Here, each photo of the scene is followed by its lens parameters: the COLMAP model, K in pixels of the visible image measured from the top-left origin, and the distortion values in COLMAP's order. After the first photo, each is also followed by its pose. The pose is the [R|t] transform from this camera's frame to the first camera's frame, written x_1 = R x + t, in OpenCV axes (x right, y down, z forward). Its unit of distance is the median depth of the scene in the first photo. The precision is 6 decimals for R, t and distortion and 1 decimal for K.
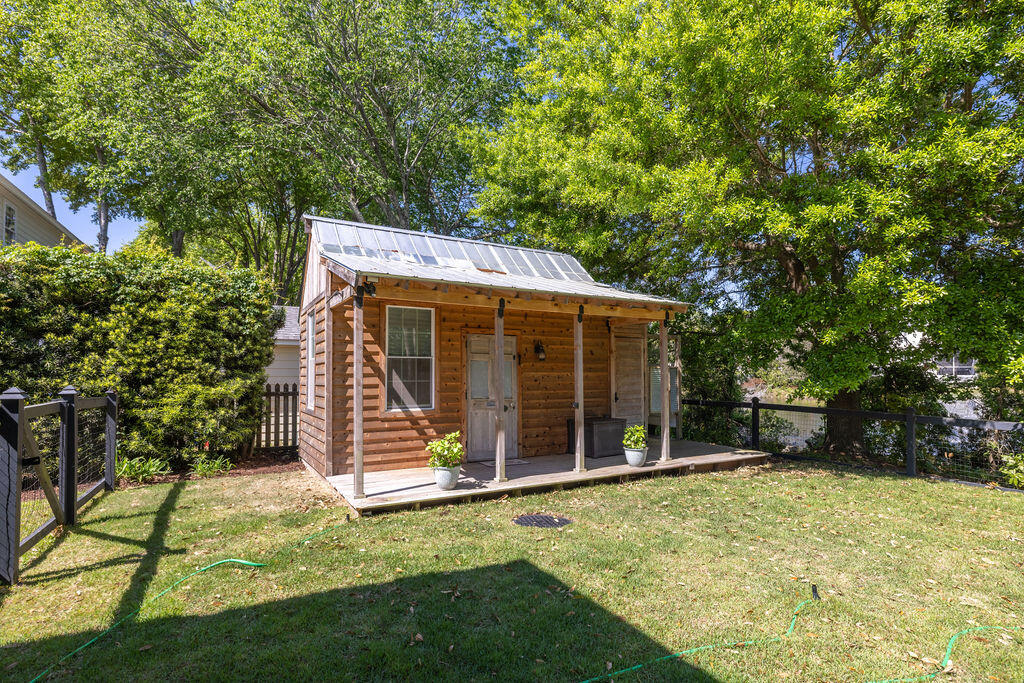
lens RADIAL K [[503.6, 0, 513.1], [0, 503.6, 353.7], [0, 0, 1]] dist [0.000130, 0.000156]
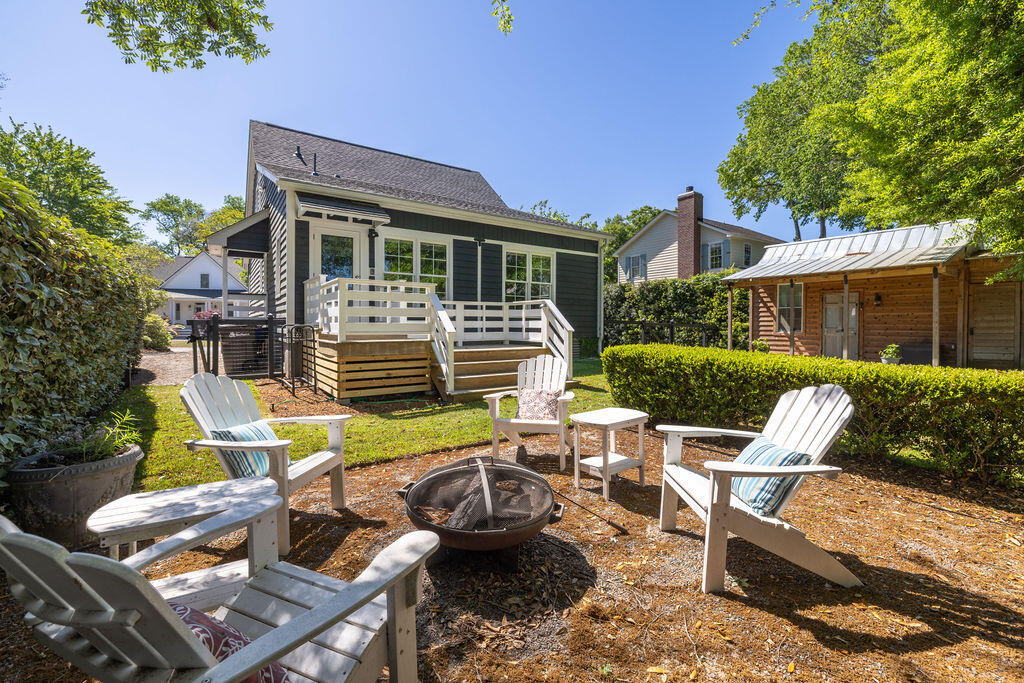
lens RADIAL K [[432.9, 0, 514.6], [0, 432.9, 327.3], [0, 0, 1]] dist [0.001086, 0.000177]
pose [[0.073831, 0.003227, -0.997266, 1.472201], [0.029067, 0.999563, 0.005386, 0.045158], [0.996847, -0.029385, 0.073705, -0.275154]]
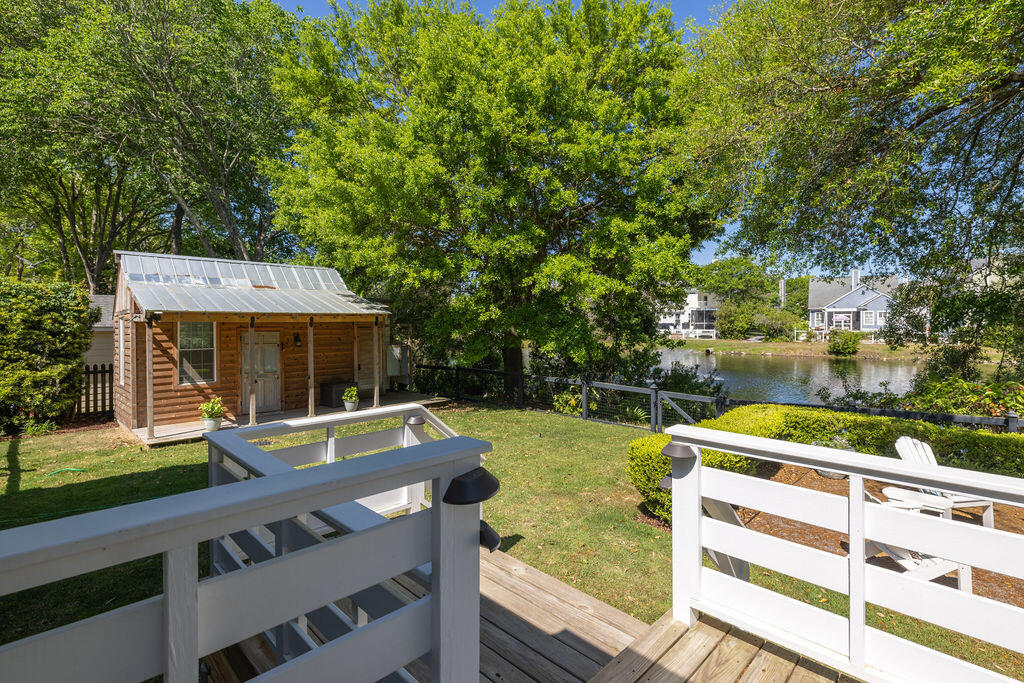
lens RADIAL K [[485.5, 0, 511.2], [0, 485.5, 317.9], [0, 0, 1]] dist [0.000010, 0.002619]
pose [[0.965395, -0.004113, 0.260760, 0.324848], [-0.002885, 0.999646, 0.026446, -0.126088], [-0.260776, -0.026283, 0.965041, -0.657631]]
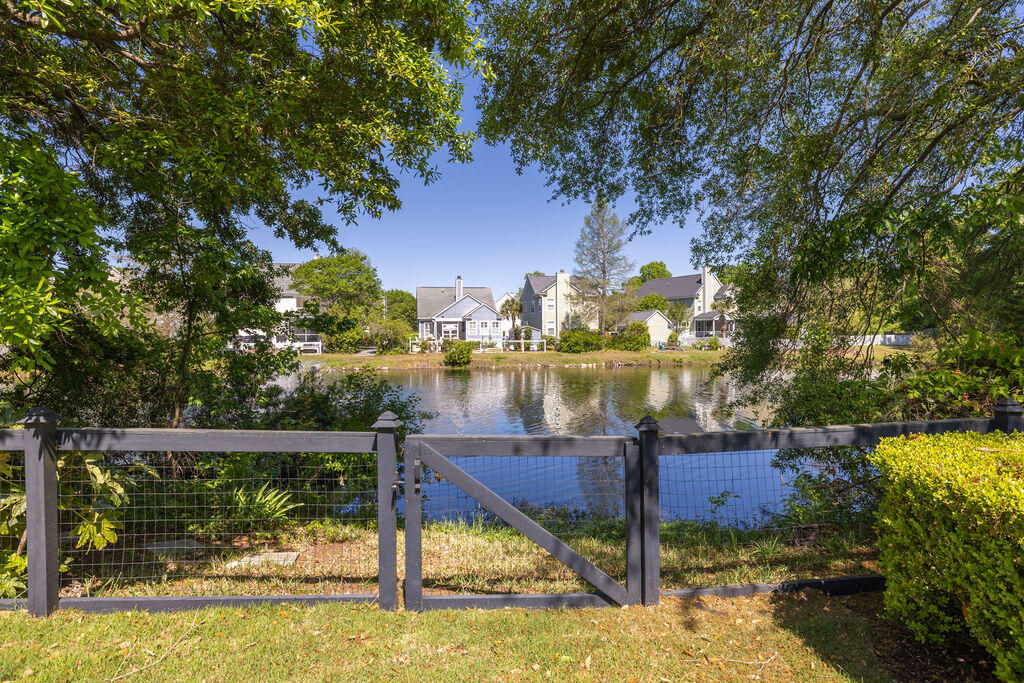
lens RADIAL K [[540.0, 0, 504.7], [0, 540.0, 338.8], [0, 0, 1]] dist [-0.001749, 0.000255]
pose [[0.521176, -0.005305, 0.853433, 0.843027], [-0.018762, 0.999668, 0.017672, 0.053732], [-0.853243, -0.025222, 0.520903, 0.388122]]
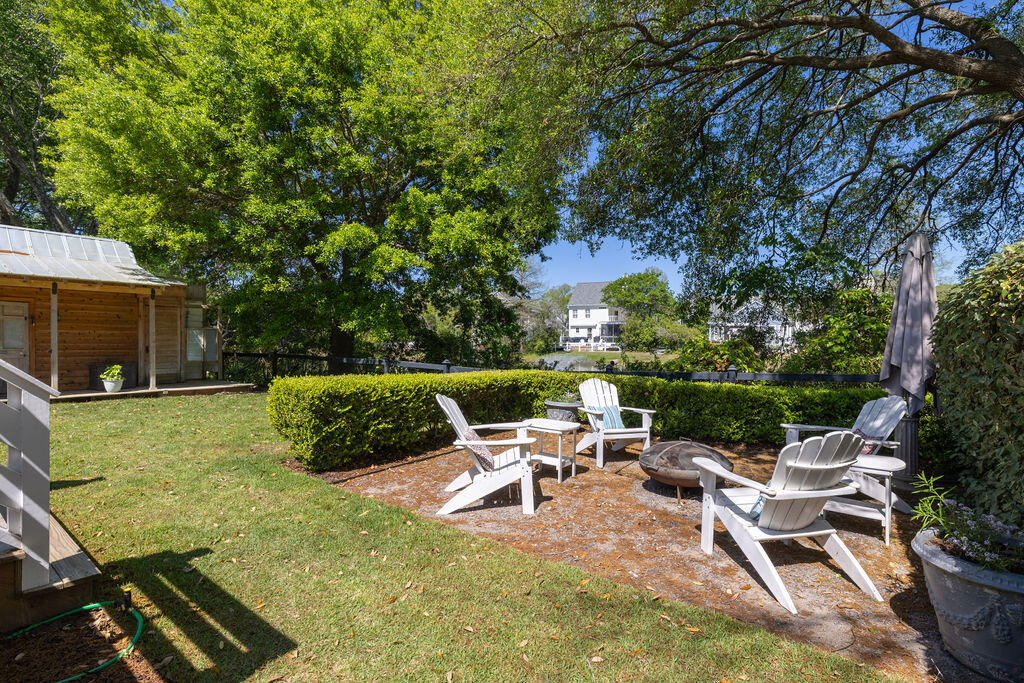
lens RADIAL K [[485.5, 0, 510.8], [0, 485.5, 342.5], [0, 0, 1]] dist [0.000010, 0.002619]
pose [[0.925347, -0.000582, 0.379122, 0.759517], [-0.013316, 0.999332, 0.034035, 0.011116], [-0.378888, -0.036543, 0.924721, -0.743980]]
